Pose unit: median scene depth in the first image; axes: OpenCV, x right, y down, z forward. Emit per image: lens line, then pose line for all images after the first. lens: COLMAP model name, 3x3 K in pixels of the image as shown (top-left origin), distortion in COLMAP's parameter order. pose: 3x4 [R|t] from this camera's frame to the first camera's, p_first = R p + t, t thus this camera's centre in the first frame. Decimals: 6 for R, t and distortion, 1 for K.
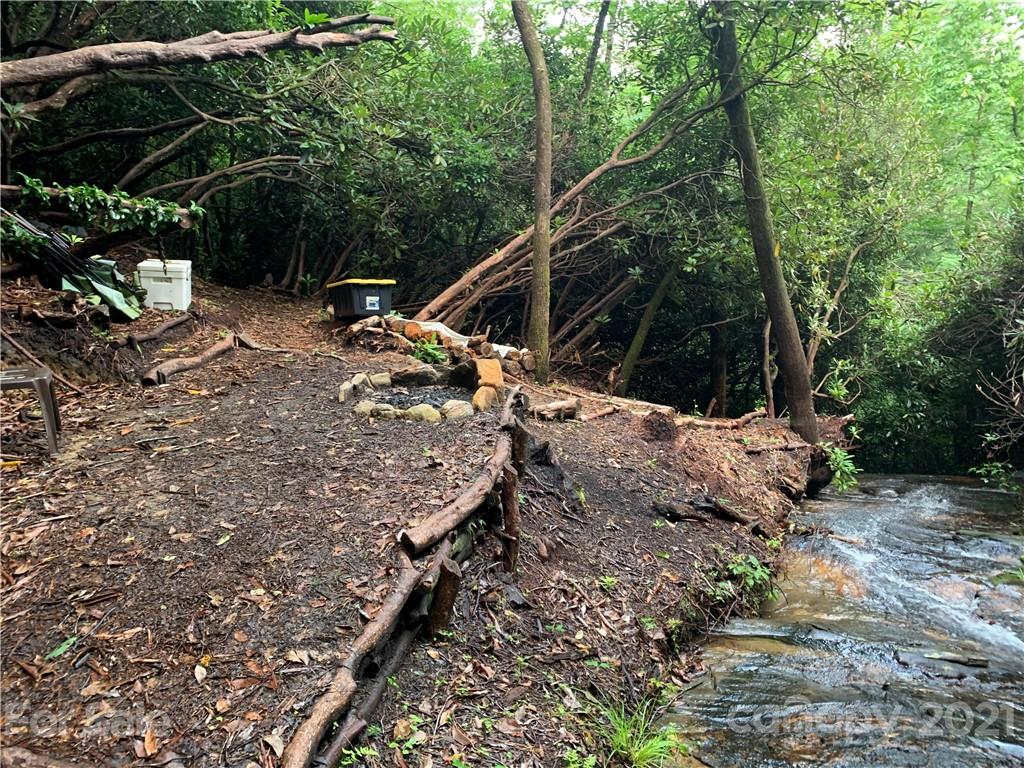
lens RADIAL K [[764.8, 0, 510.1], [0, 764.8, 388.8], [0, 0, 1]] dist [0.066972, -0.120546]
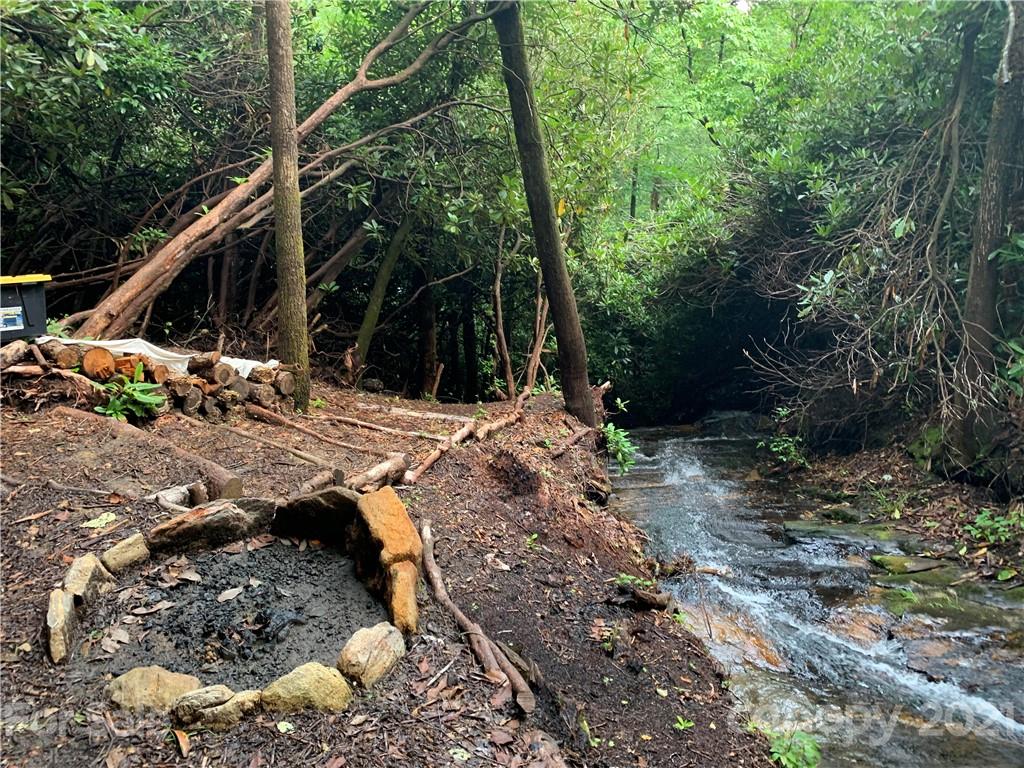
lens RADIAL K [[764.8, 0, 510.1], [0, 764.8, 388.8], [0, 0, 1]] dist [0.066972, -0.120546]
pose [[0.890085, -0.102003, 0.444235, -0.103806], [0.056415, 0.991797, 0.114698, -0.098513], [-0.452291, -0.077030, 0.888538, 0.318249]]
